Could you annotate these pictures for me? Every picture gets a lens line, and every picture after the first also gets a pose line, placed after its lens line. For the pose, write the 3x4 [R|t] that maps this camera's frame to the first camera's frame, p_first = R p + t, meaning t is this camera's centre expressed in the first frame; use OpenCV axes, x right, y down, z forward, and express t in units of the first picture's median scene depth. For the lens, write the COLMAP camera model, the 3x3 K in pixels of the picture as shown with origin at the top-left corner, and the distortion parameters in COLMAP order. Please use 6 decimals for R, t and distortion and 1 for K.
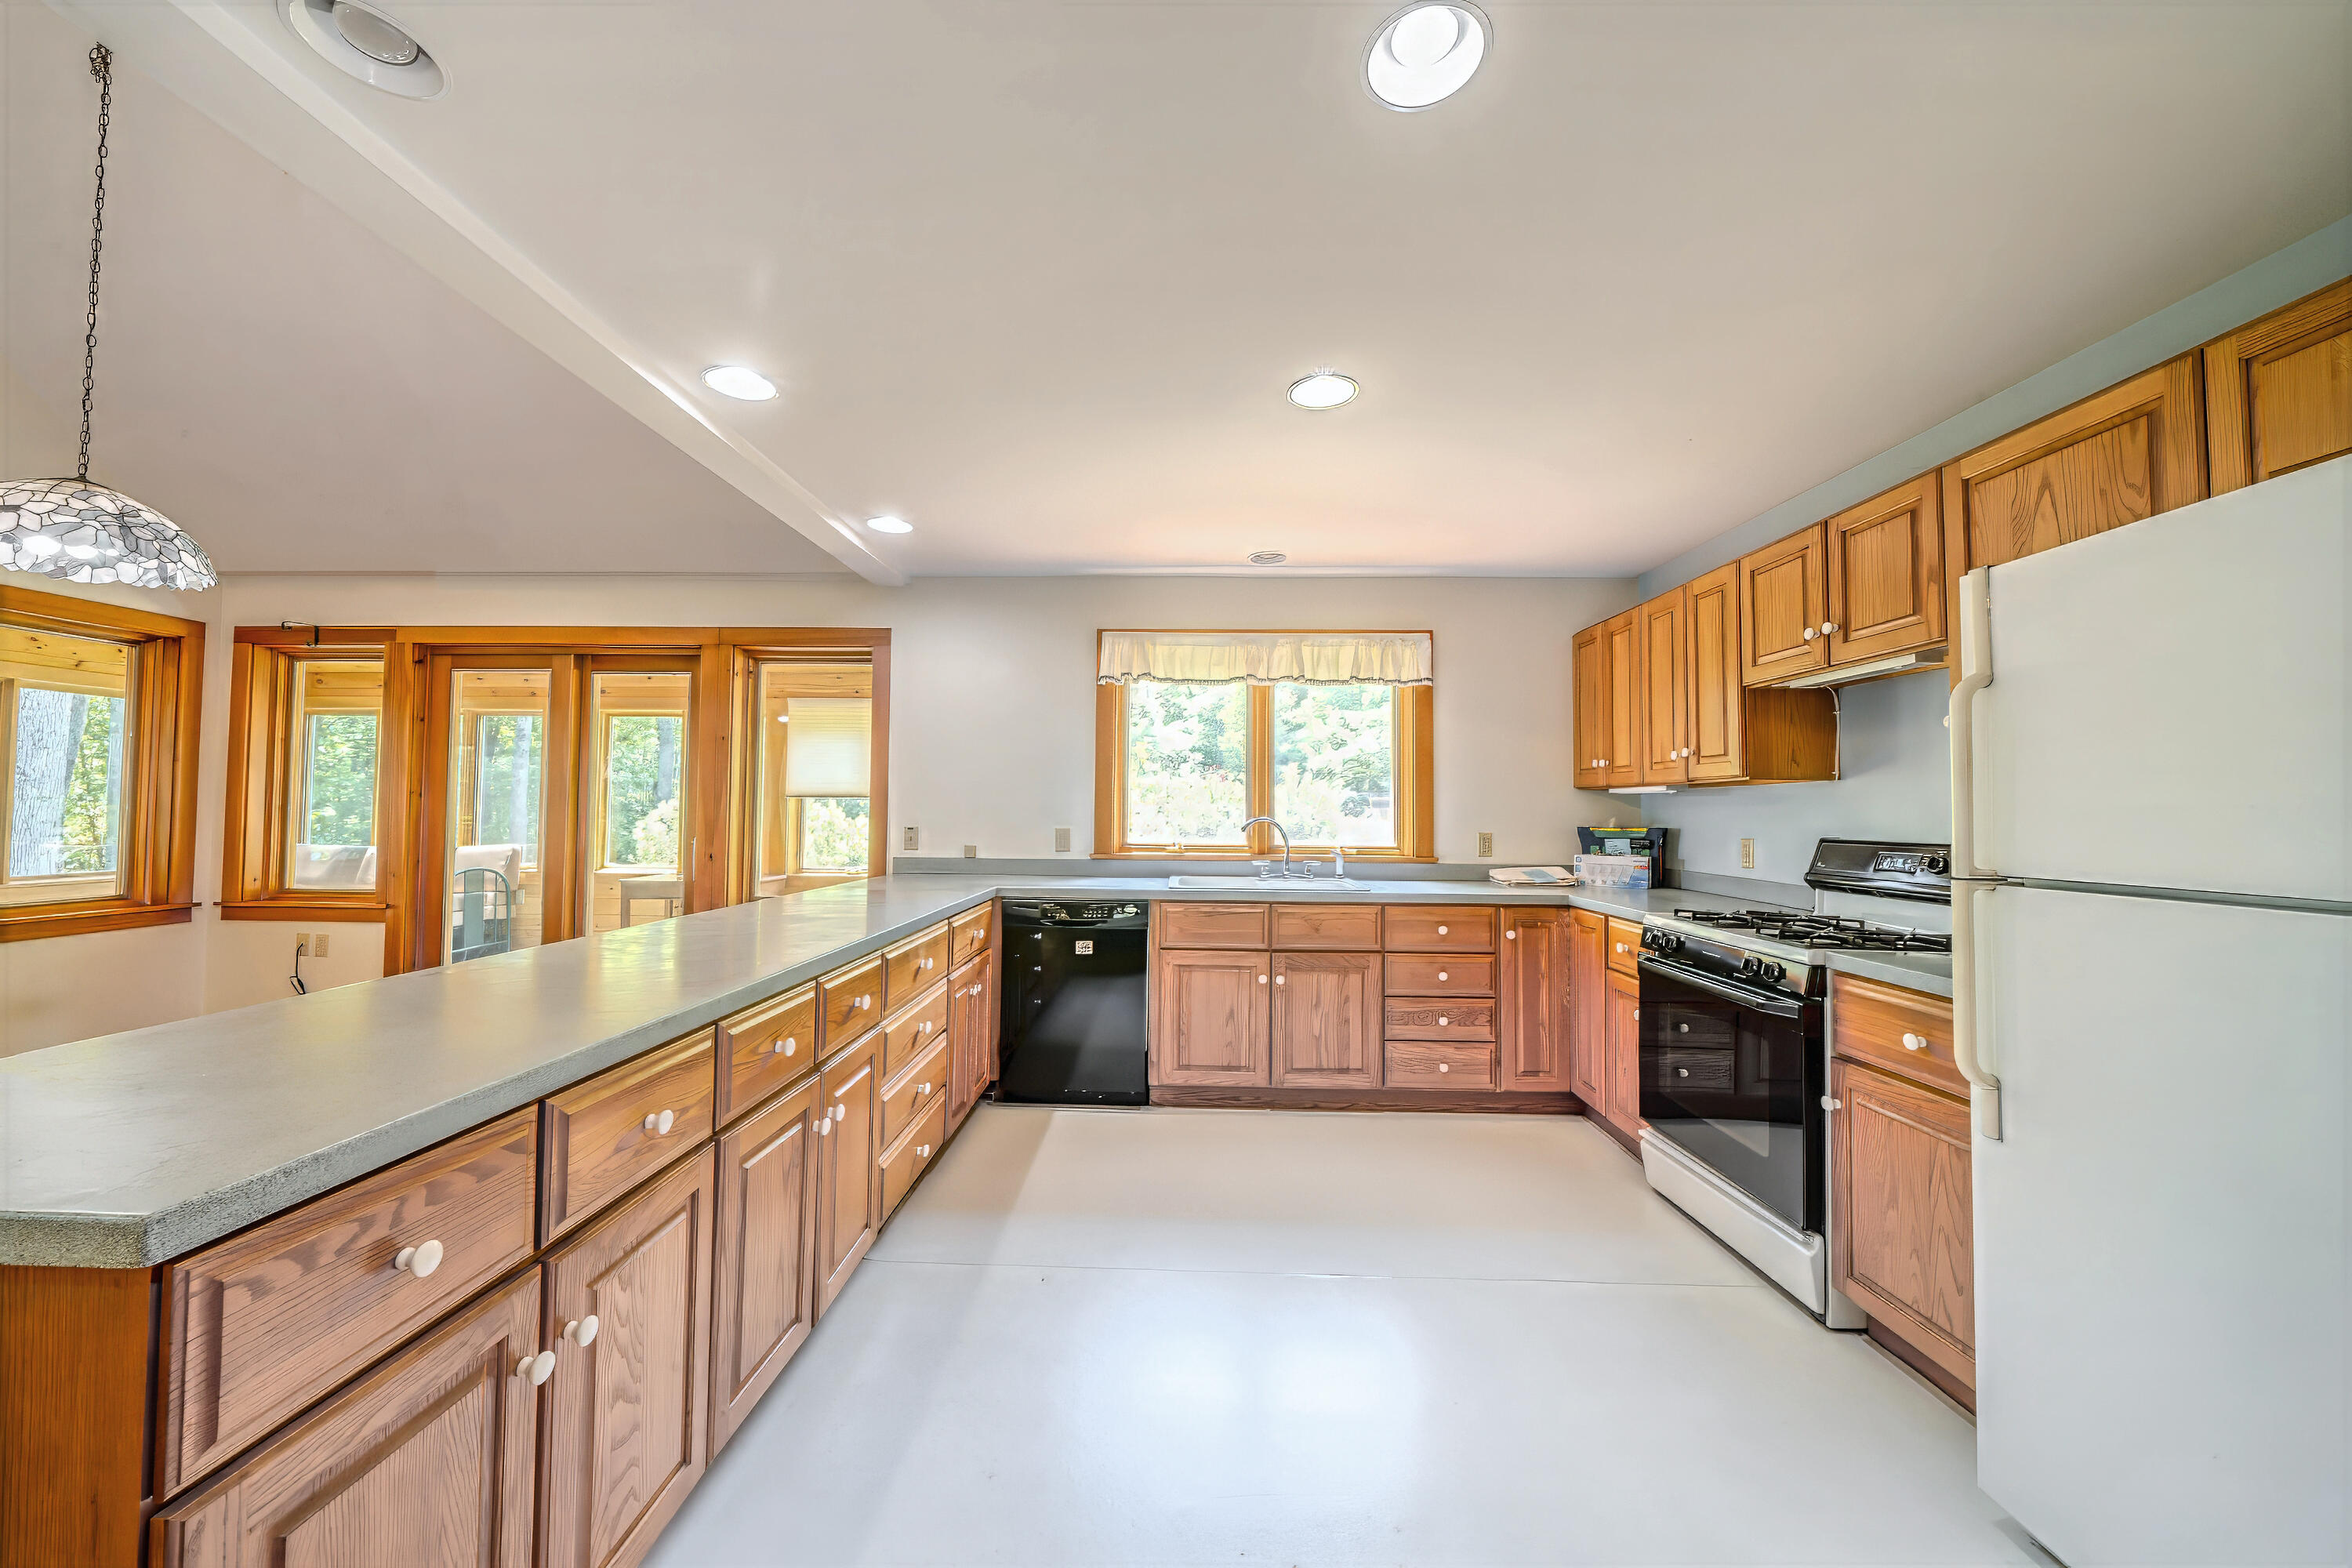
lens RADIAL K [[824.4, 0, 1160.9], [0, 824.4, 782.2], [0, 0, 1]] dist [-0.001210, -0.000024]
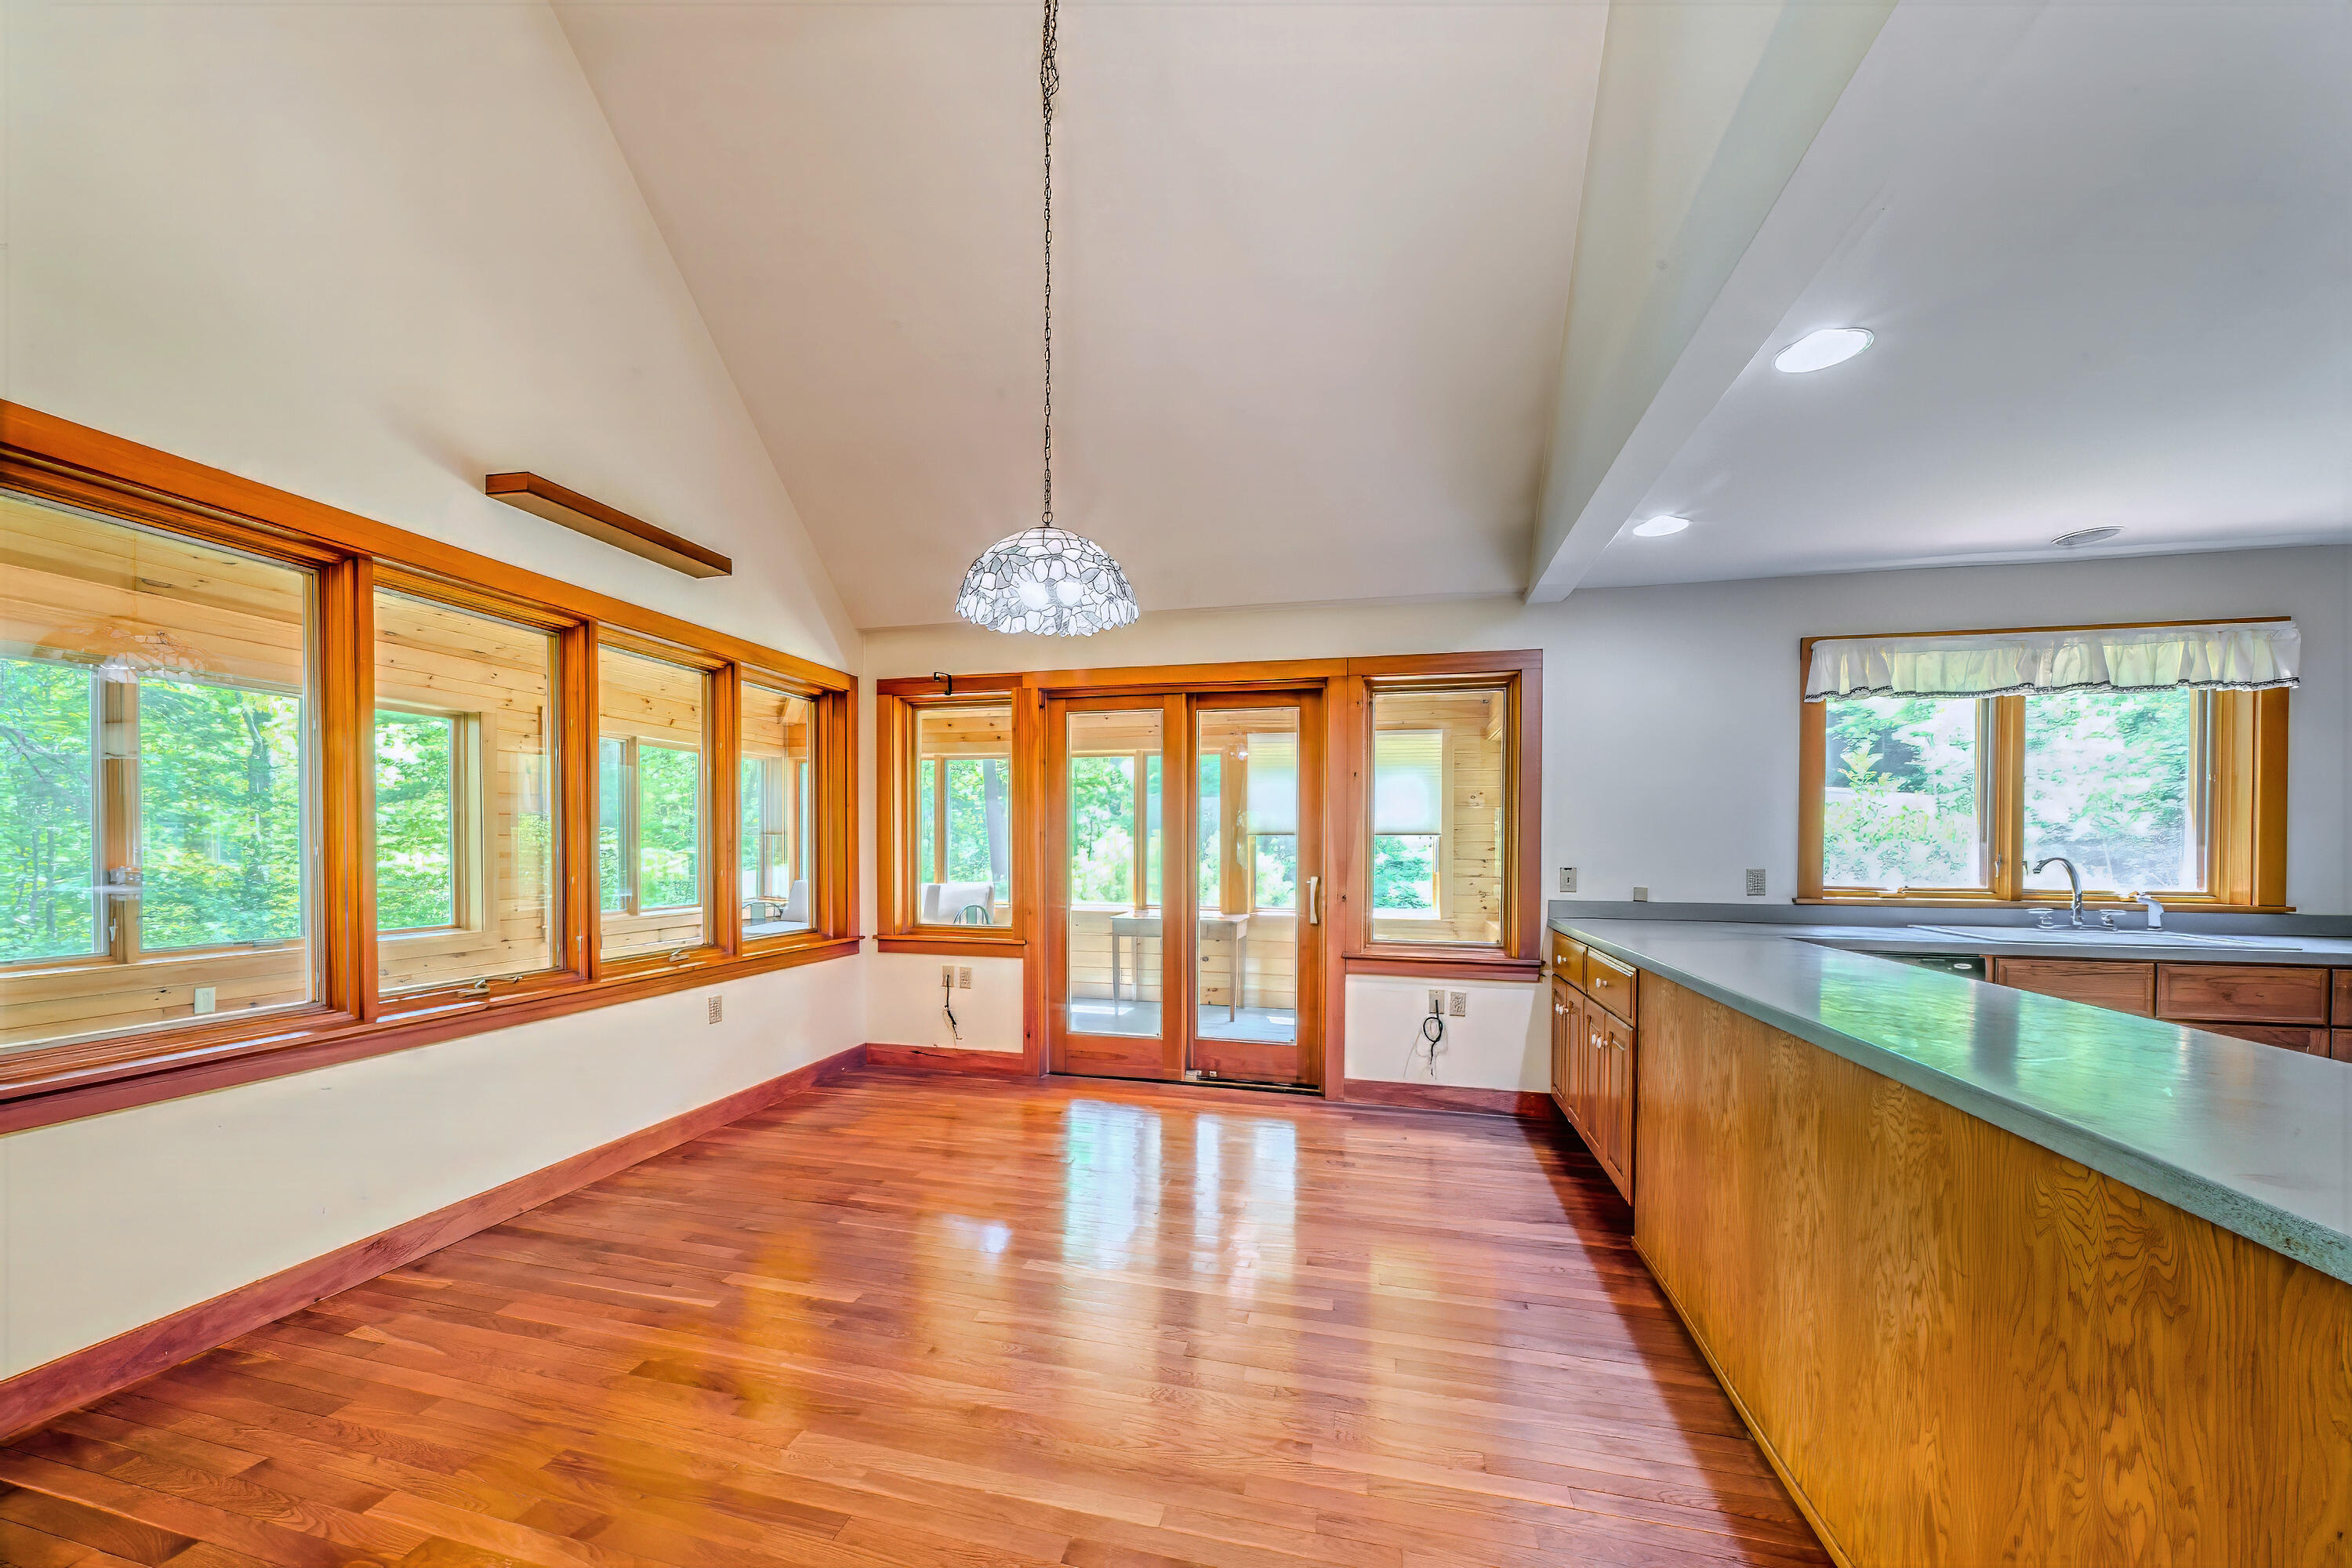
lens RADIAL K [[846.0, 0, 1165.5], [0, 846.0, 865.5], [0, 0, 1]] dist [-0.001452, -0.000099]
pose [[0.979315, 0.000990, -0.202338, -0.571858], [0.010048, 0.998516, 0.053522, -0.002978], [0.202091, -0.054448, 0.977852, -0.011199]]
